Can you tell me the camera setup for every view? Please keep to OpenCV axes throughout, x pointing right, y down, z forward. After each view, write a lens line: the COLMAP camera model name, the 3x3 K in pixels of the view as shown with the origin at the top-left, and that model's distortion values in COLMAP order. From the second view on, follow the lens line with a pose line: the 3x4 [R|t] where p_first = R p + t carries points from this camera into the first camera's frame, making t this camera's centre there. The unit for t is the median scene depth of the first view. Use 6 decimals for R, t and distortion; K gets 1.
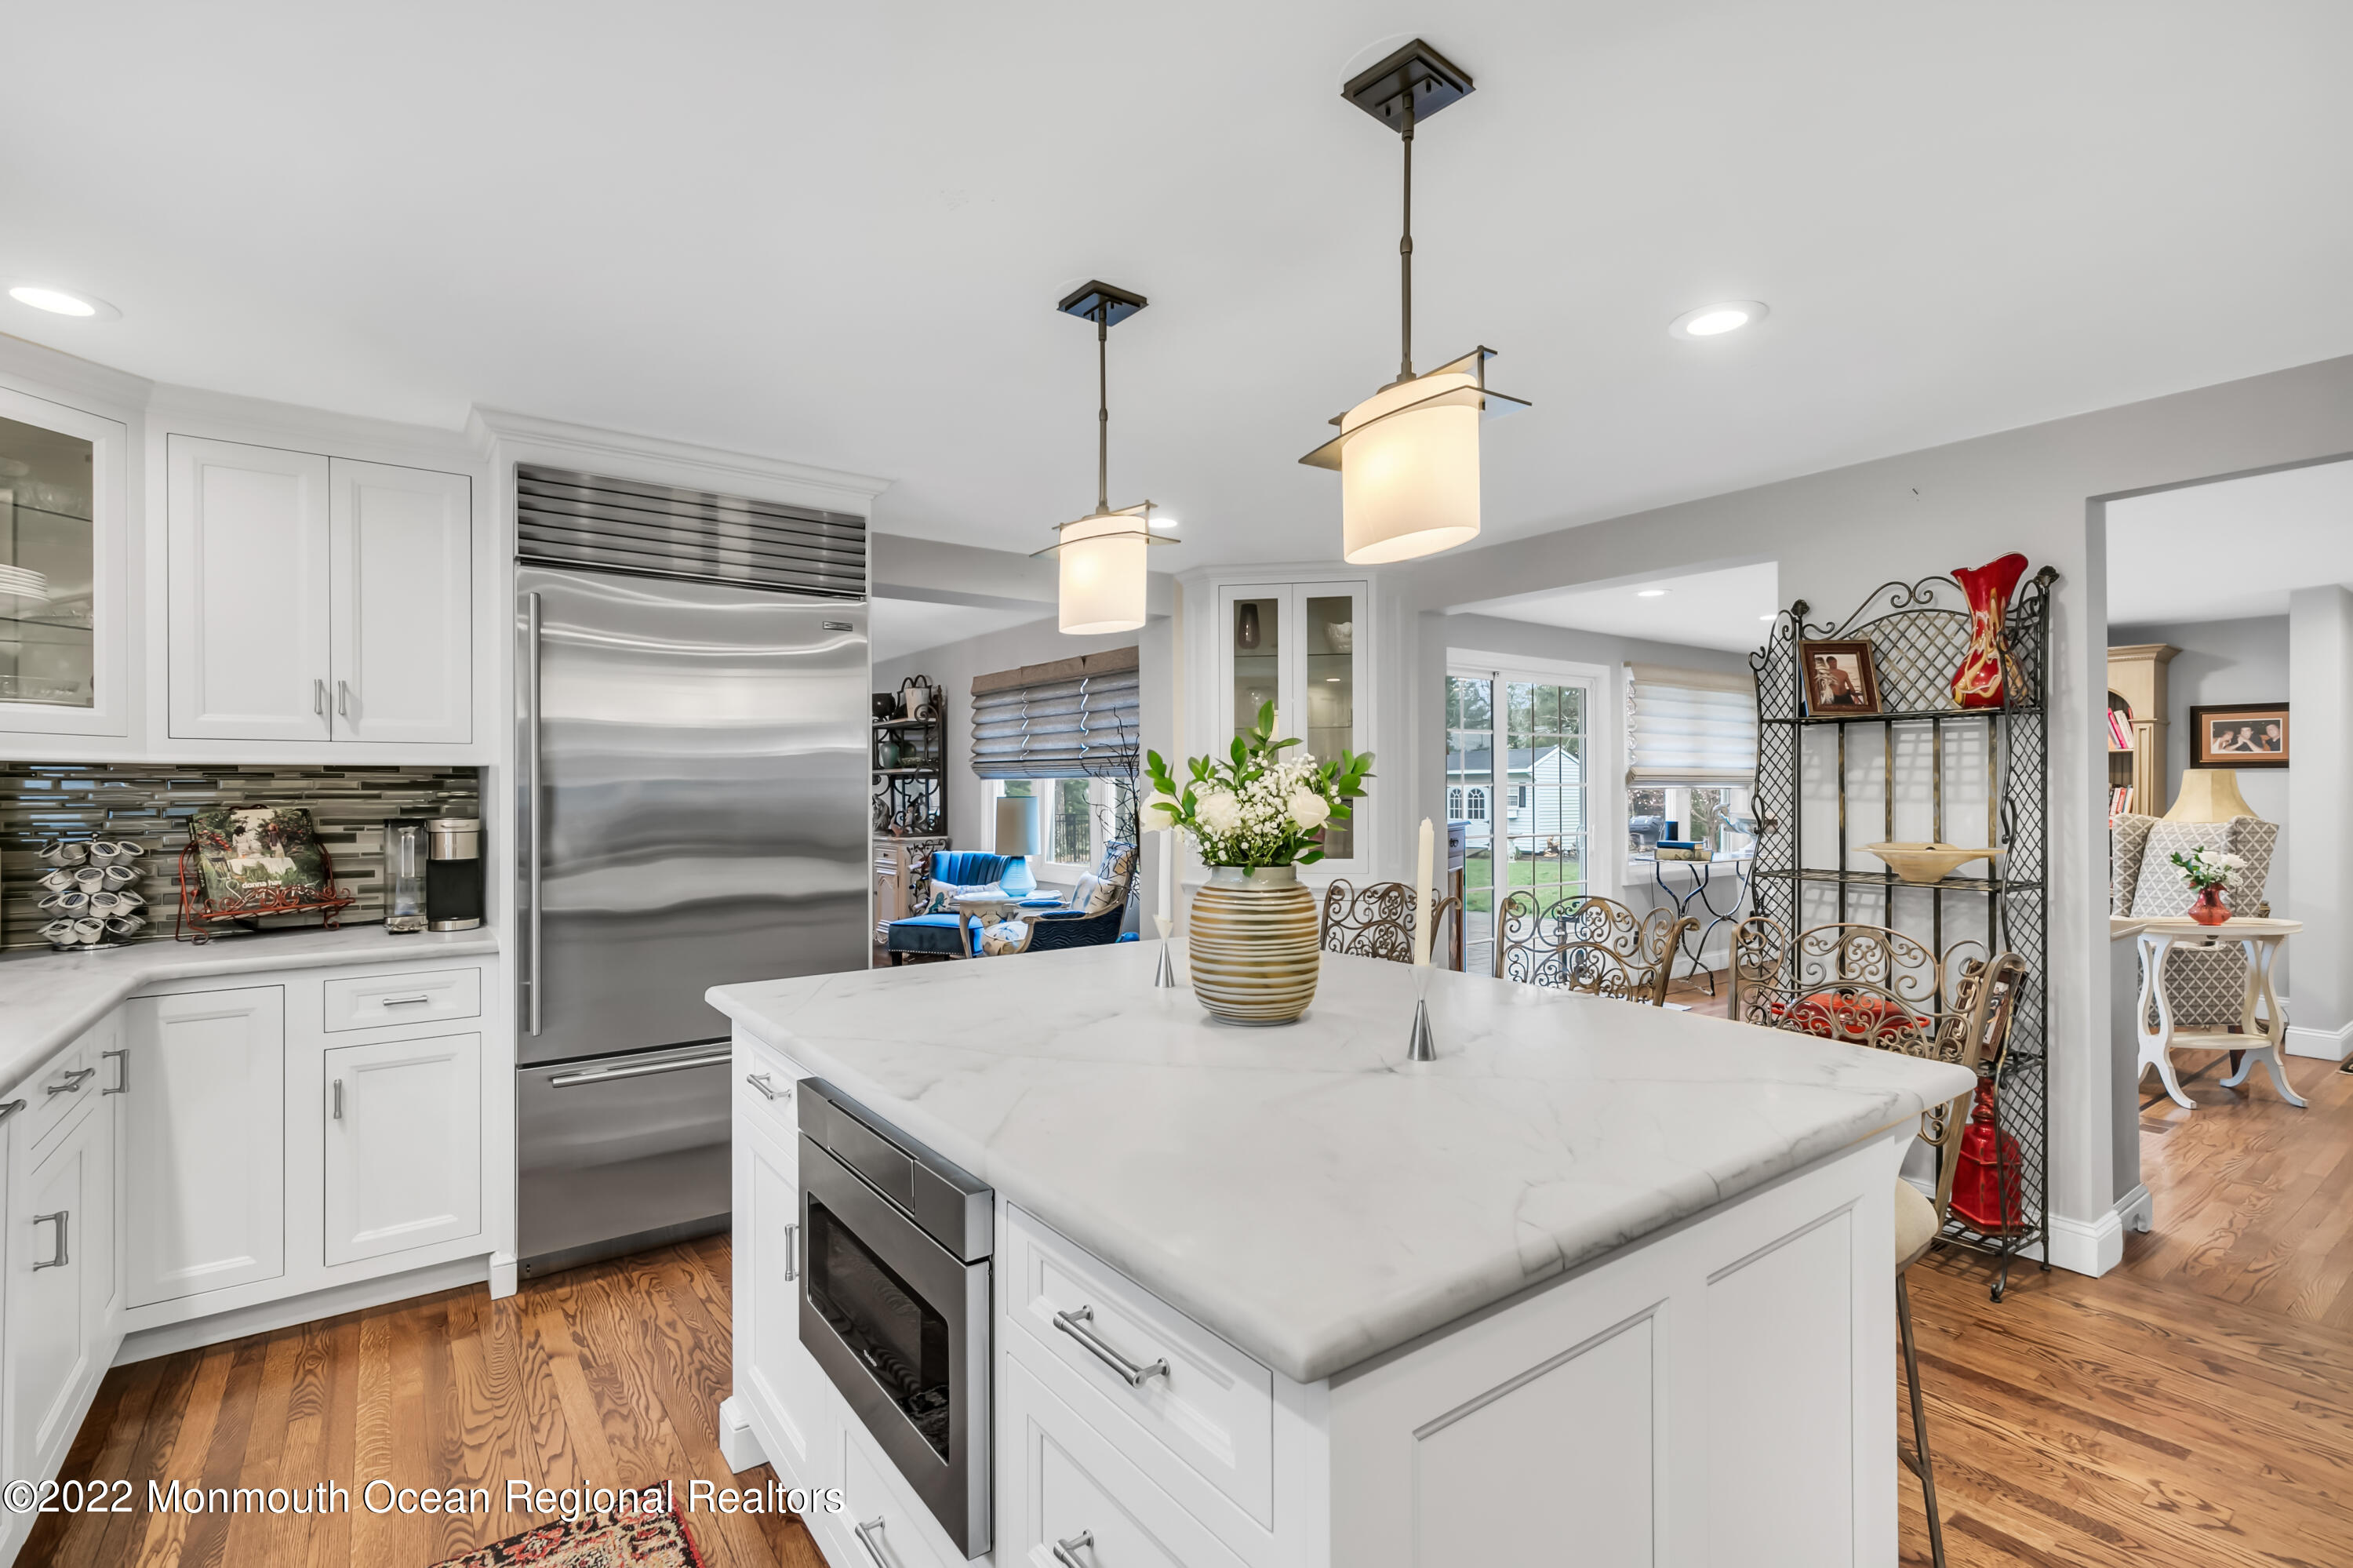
lens RADIAL K [[1078.9, 0, 1167.8], [0, 1078.9, 788.5], [0, 0, 1]] dist [-0.000573, -0.000138]
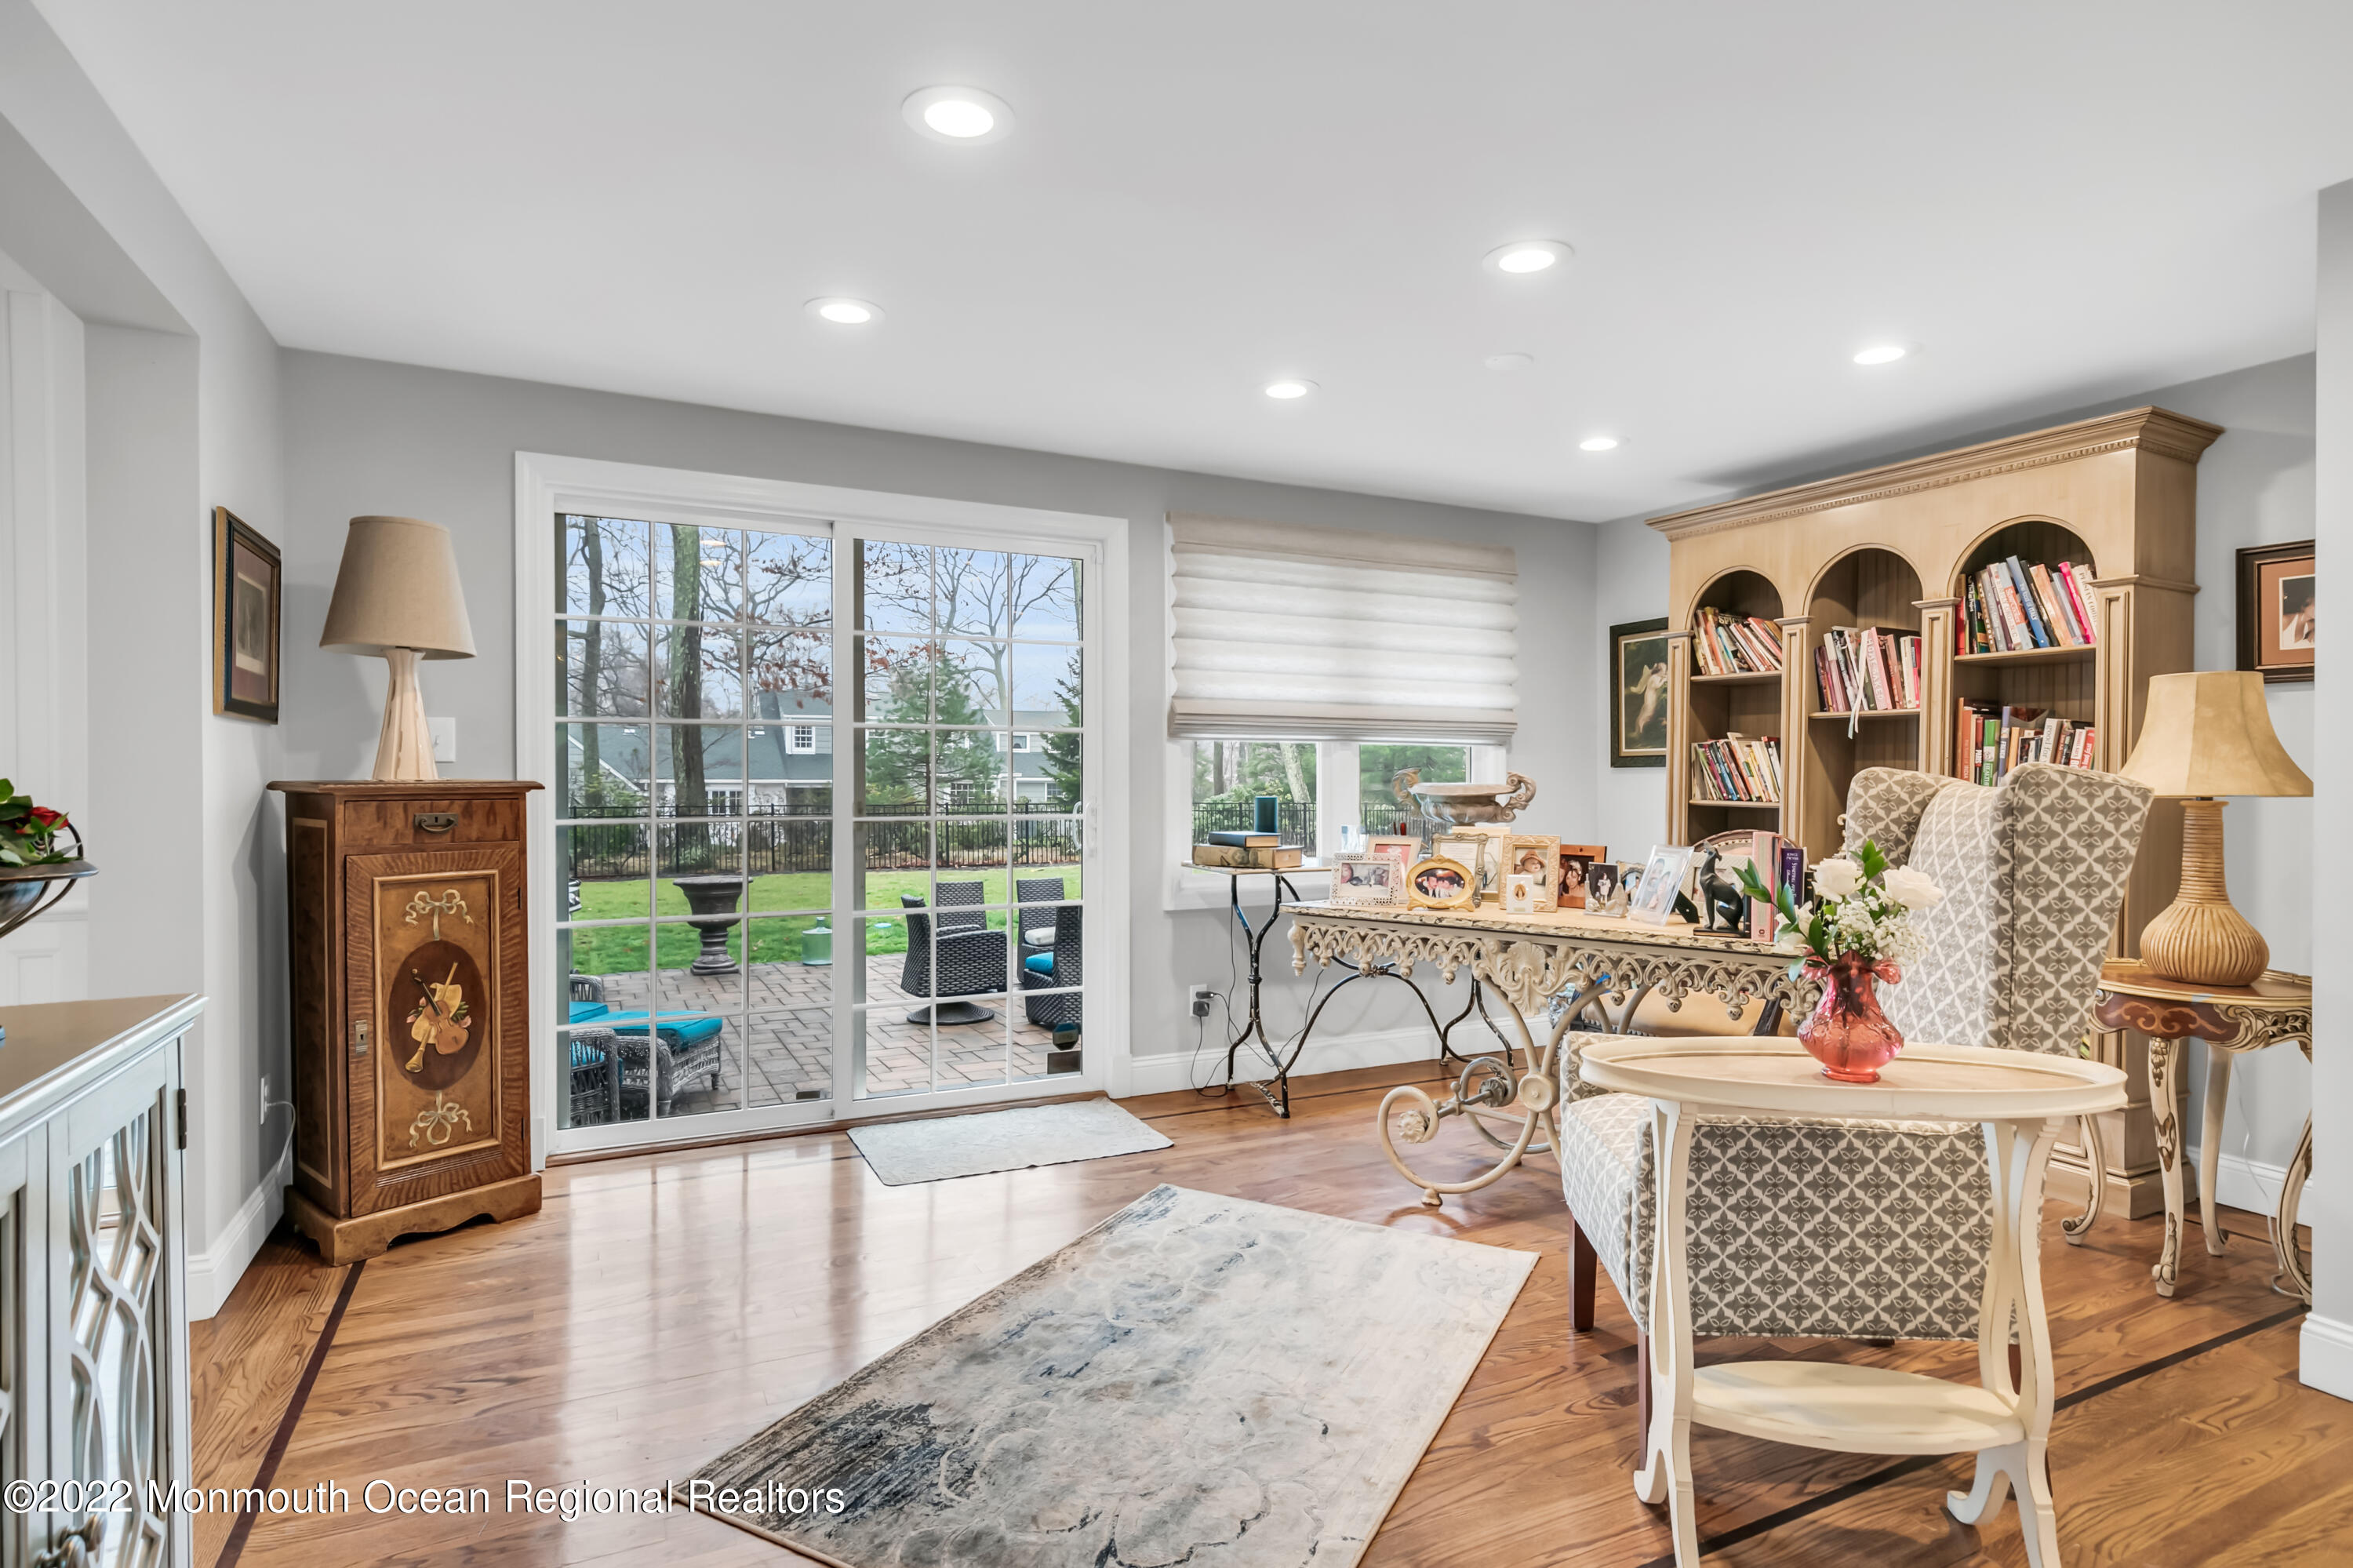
lens RADIAL K [[1233.2, 0, 1186.8], [0, 1233.2, 784.6], [0, 0, 1]] dist [0.002756, 0.000456]
pose [[0.988492, 0.002113, -0.151259, 0.589405], [-0.001928, 0.999997, 0.001370, 0.024300], [0.151262, -0.001063, 0.988493, 0.413998]]
